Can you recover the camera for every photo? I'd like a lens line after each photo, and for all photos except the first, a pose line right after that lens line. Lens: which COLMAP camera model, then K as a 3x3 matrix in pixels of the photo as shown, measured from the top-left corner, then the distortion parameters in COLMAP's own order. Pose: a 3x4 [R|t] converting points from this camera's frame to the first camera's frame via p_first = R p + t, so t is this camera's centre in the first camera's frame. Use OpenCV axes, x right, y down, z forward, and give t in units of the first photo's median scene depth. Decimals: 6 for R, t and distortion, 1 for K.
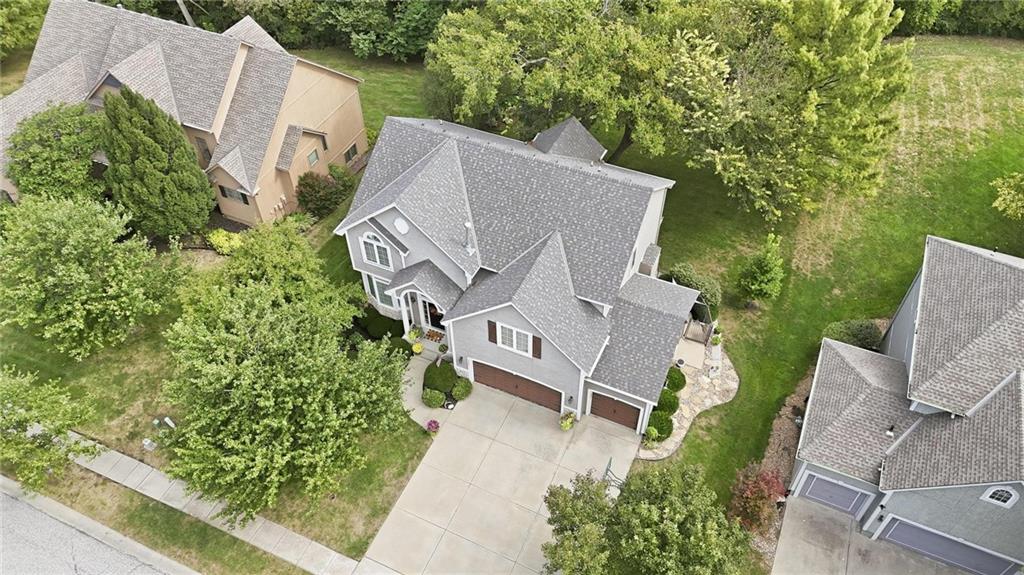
lens RADIAL K [[755.5, 0, 512.5], [0, 755.5, 287.1], [0, 0, 1]] dist [0.045816, -0.009378]
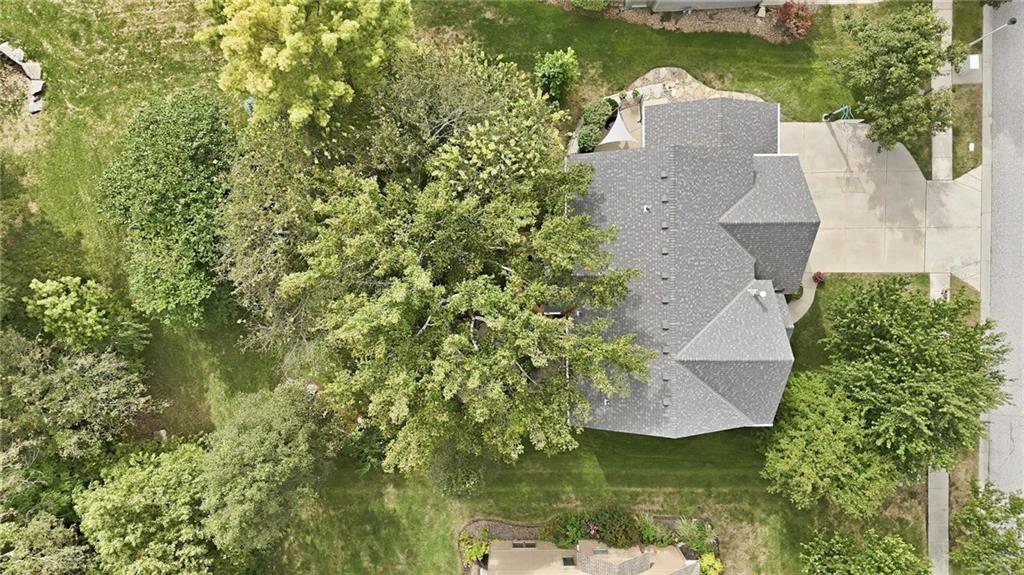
lens RADIAL K [[755.5, 0, 513.1], [0, 755.5, 287.1], [0, 0, 1]] dist [0.045816, -0.009378]
pose [[-0.426519, -0.904302, -0.017891, 0.113544], [0.657441, -0.323549, 0.680505, -0.979112], [-0.621170, 0.278486, 0.732525, 0.390758]]
